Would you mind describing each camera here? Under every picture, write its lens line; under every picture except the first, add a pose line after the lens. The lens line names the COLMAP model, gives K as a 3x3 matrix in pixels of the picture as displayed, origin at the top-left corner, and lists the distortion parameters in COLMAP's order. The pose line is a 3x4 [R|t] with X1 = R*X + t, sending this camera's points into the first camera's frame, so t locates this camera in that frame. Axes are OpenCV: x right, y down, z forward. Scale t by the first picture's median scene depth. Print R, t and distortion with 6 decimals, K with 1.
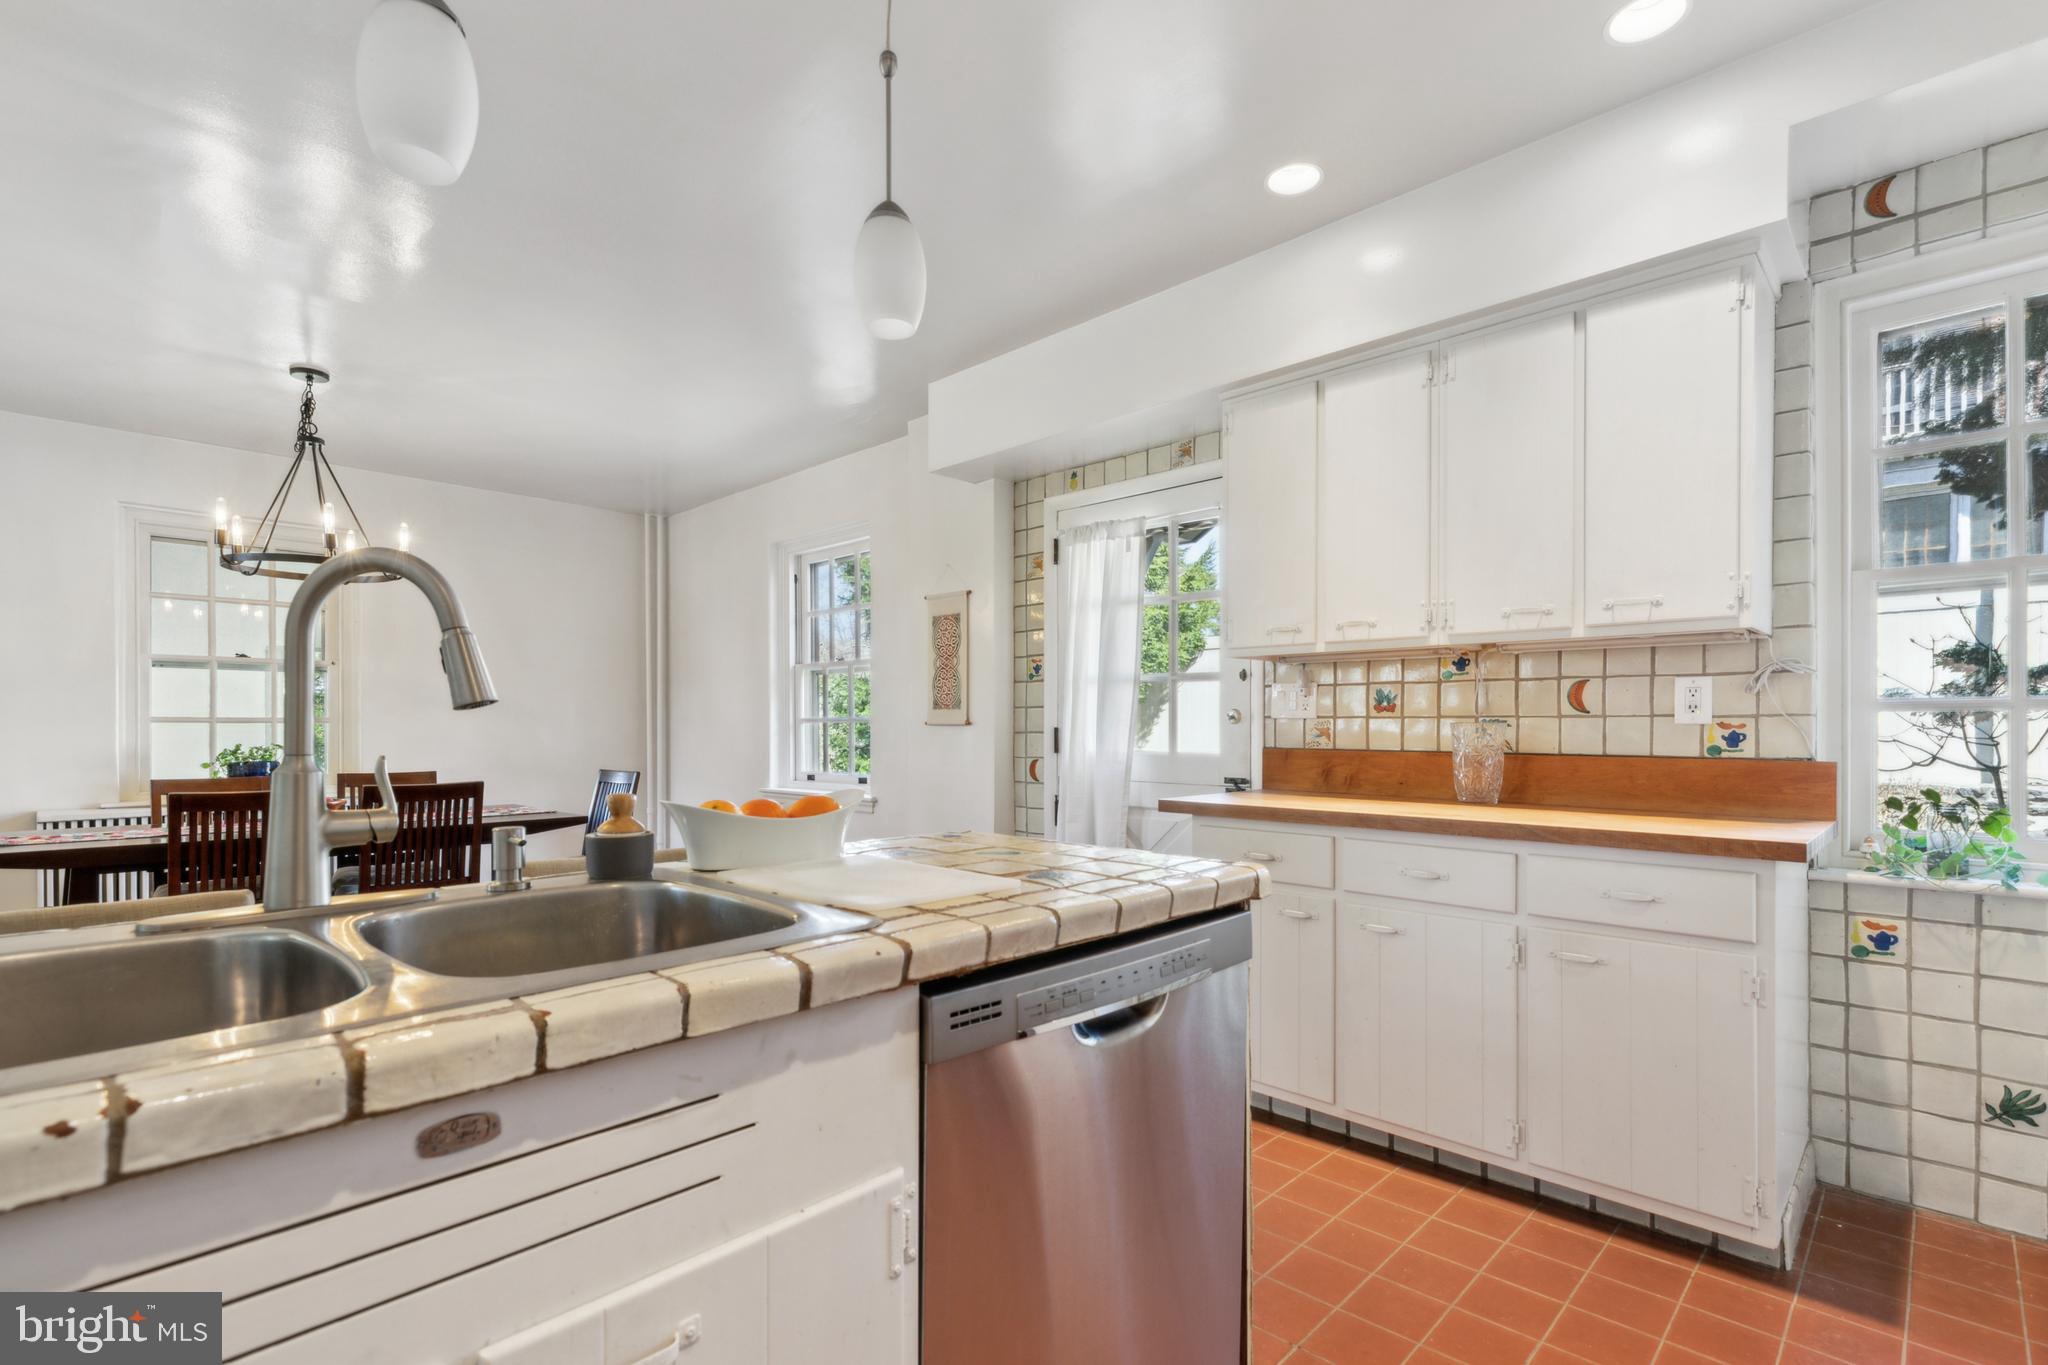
lens RADIAL K [[957.2, 0, 1008.7], [0, 957.2, 726.6], [0, 0, 1]] dist [0.016301, 0.000296]
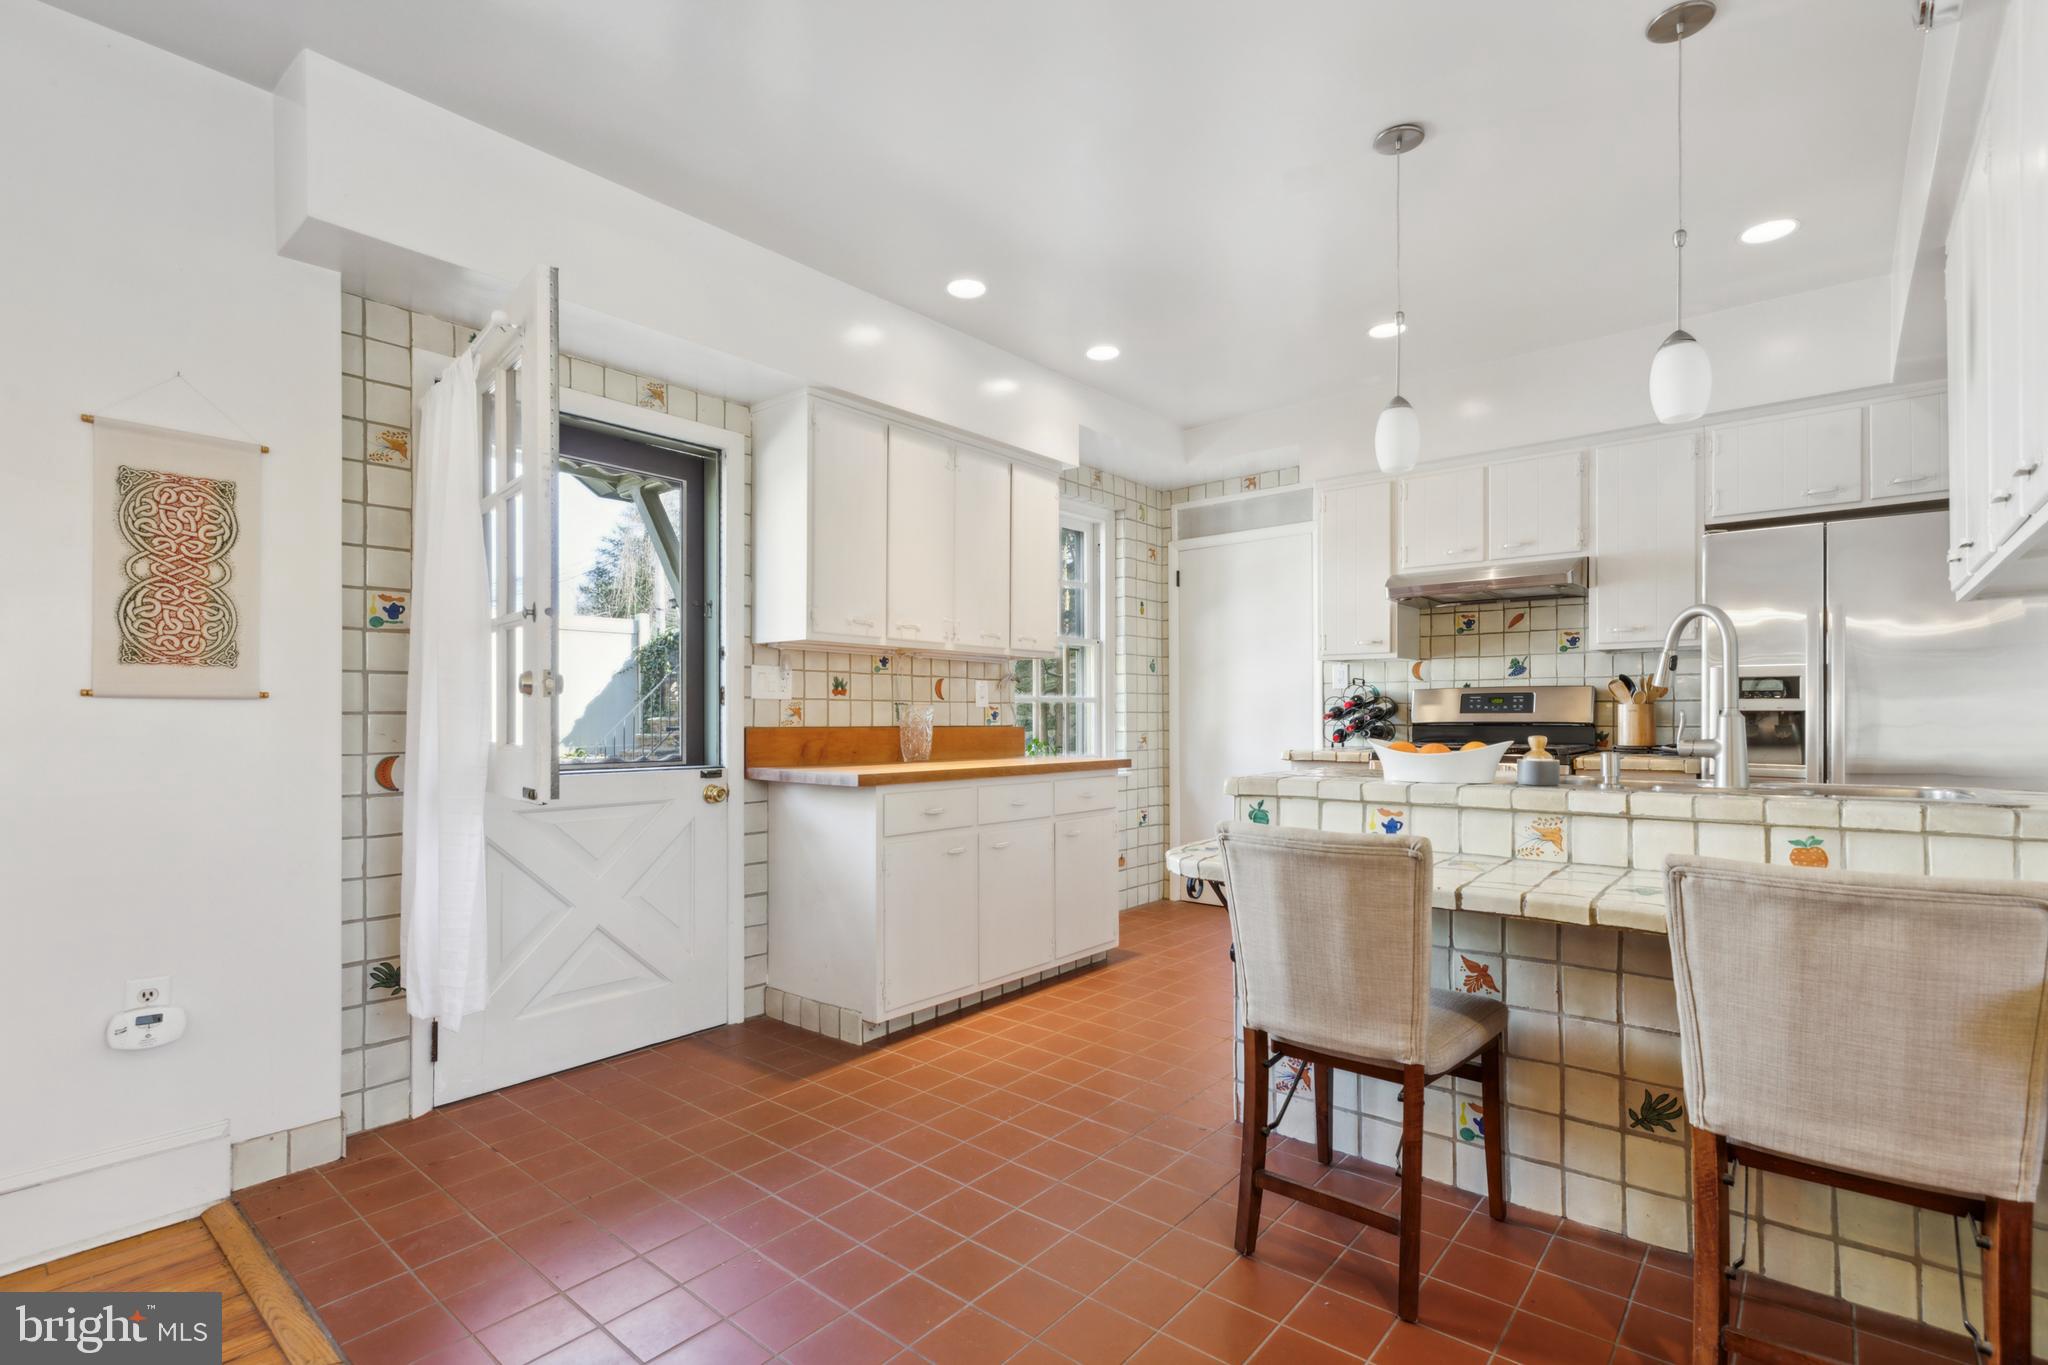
lens RADIAL K [[938.7, 0, 1030.3], [0, 938.7, 711.6], [0, 0, 1]] dist [0.001370, -0.000106]
pose [[-0.074160, 0.007073, 0.997221, -0.675267], [0.002522, 0.999973, -0.006905, 0.011918], [-0.997243, 0.002003, -0.074175, 0.694579]]
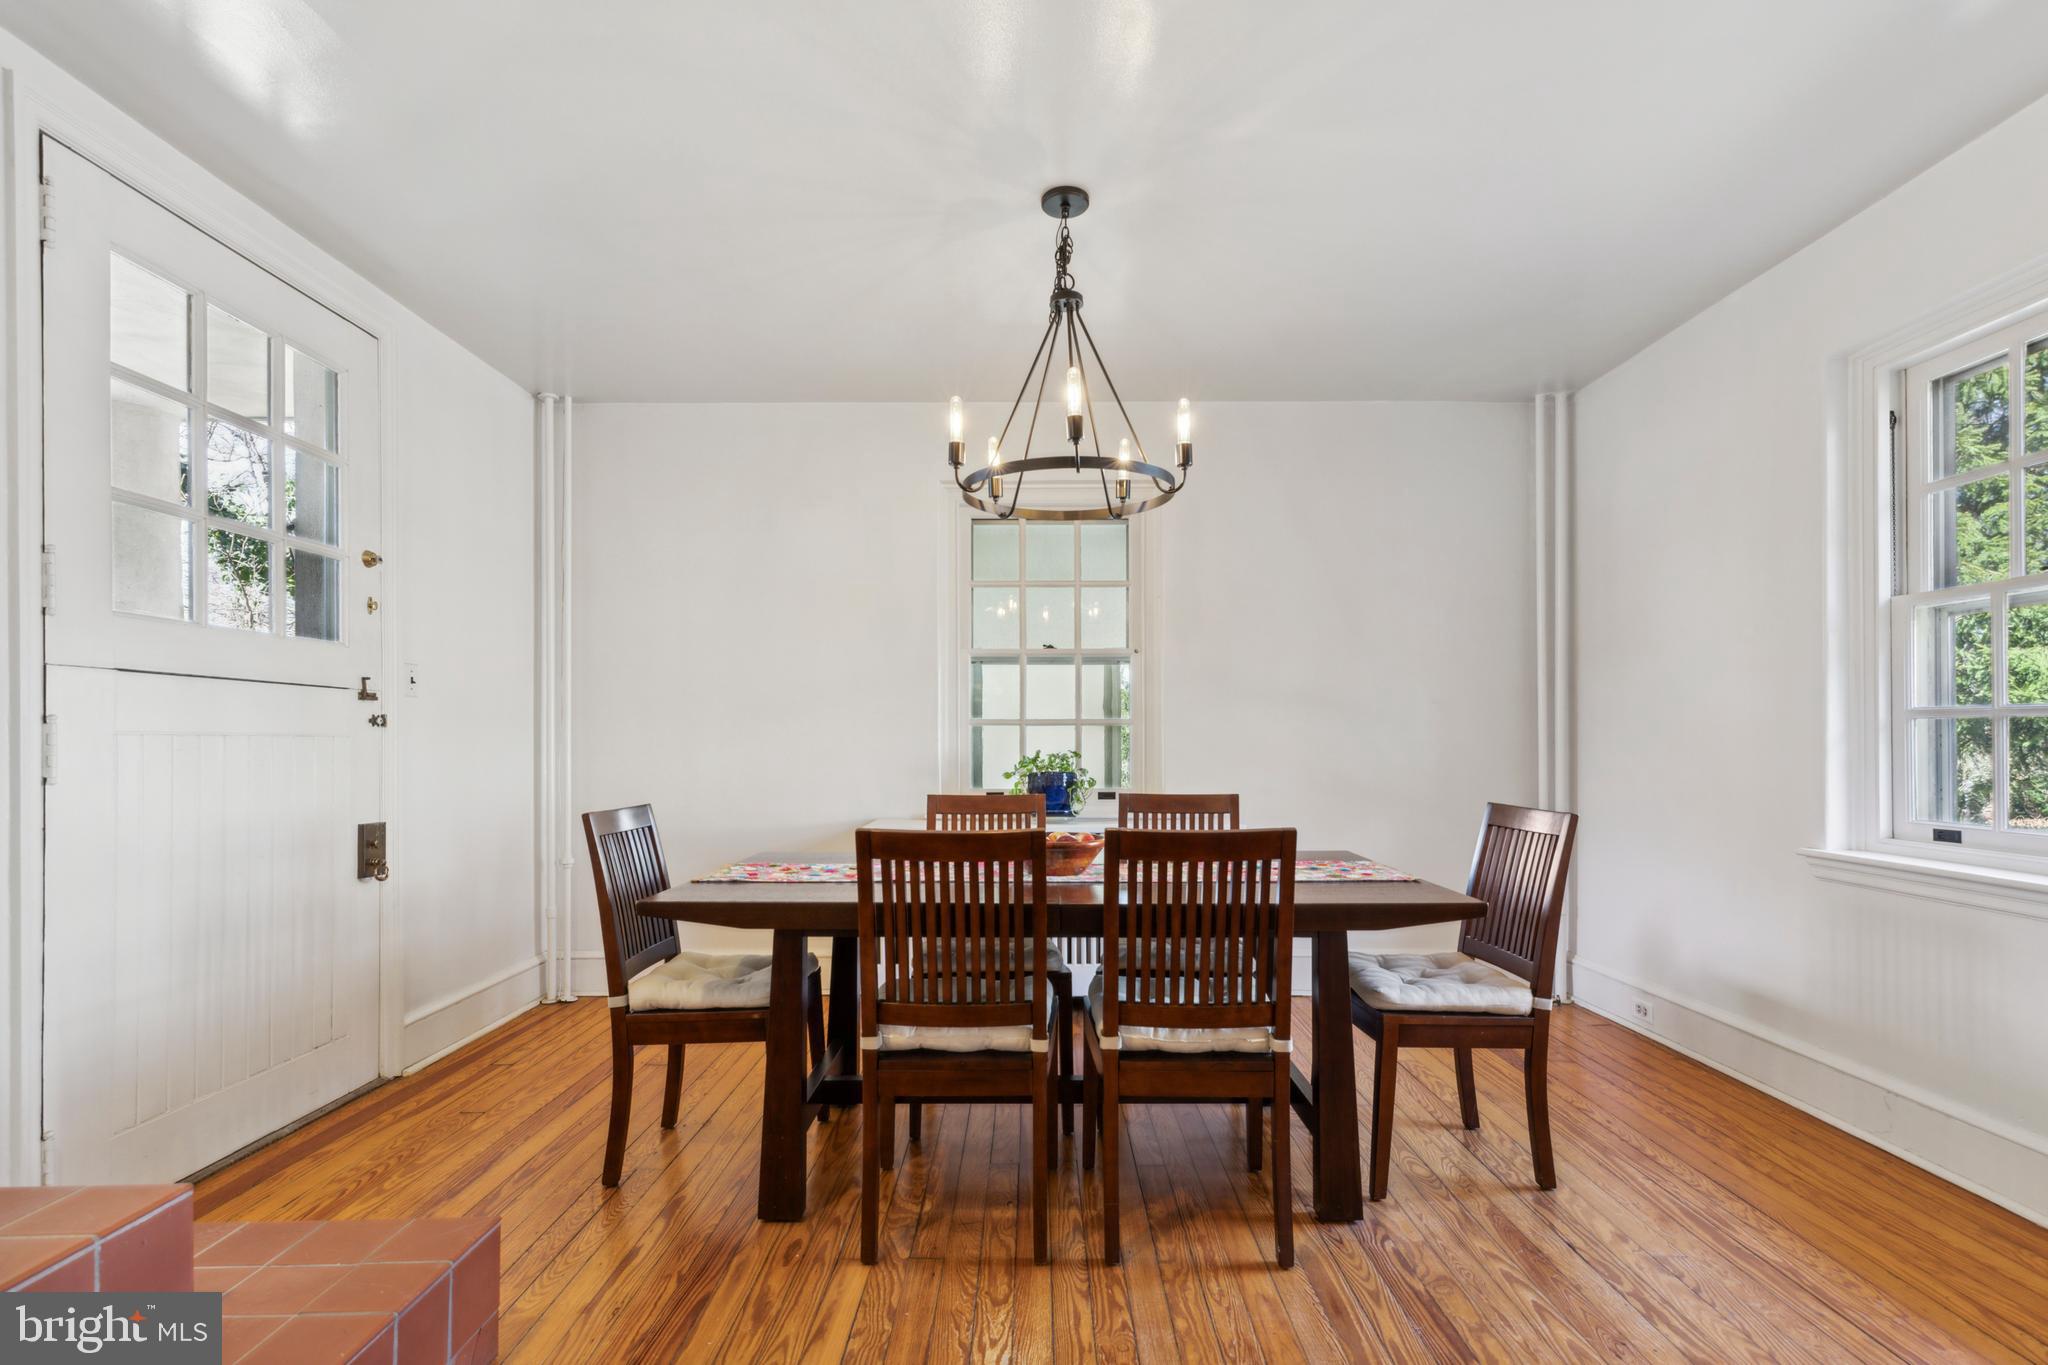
lens RADIAL K [[947.6, 0, 1021.5], [0, 947.6, 738.6], [0, 0, 1]] dist [0.003314, 0.000035]
pose [[0.697642, 0.001900, -0.716444, -0.282260], [0.002920, 0.999981, 0.005495, 0.004137], [0.716441, -0.005926, 0.697623, 0.535803]]
